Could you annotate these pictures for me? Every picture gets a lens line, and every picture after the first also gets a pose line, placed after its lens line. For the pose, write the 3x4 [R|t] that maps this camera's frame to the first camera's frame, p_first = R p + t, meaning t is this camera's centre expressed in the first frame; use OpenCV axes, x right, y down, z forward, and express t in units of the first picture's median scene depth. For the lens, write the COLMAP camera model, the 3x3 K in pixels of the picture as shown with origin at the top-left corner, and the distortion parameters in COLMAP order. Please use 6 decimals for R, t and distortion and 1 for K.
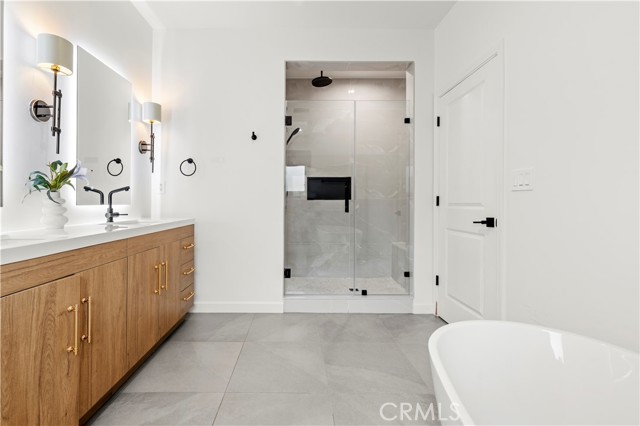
lens RADIAL K [[287.6, 0, 319.4], [0, 287.6, 206.7], [0, 0, 1]] dist [0.001003, 0.000139]
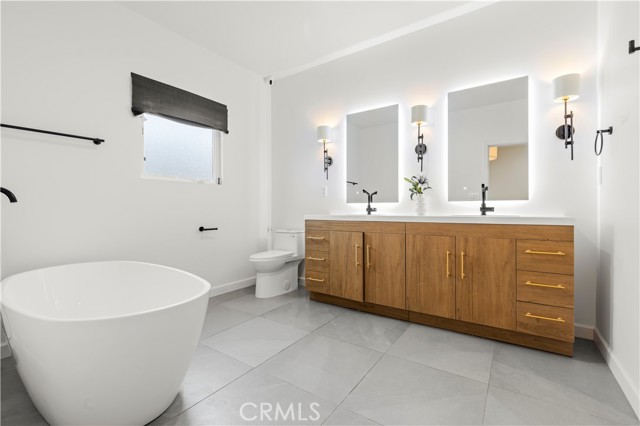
lens RADIAL K [[287.6, 0, 320.7], [0, 287.6, 209.4], [0, 0, 1]] dist [0.001003, 0.000139]
pose [[-0.613444, -0.000716, -0.789738, 0.814984], [-0.008108, 0.999953, 0.005392, 0.037737], [0.789696, 0.009711, -0.613421, 1.568567]]
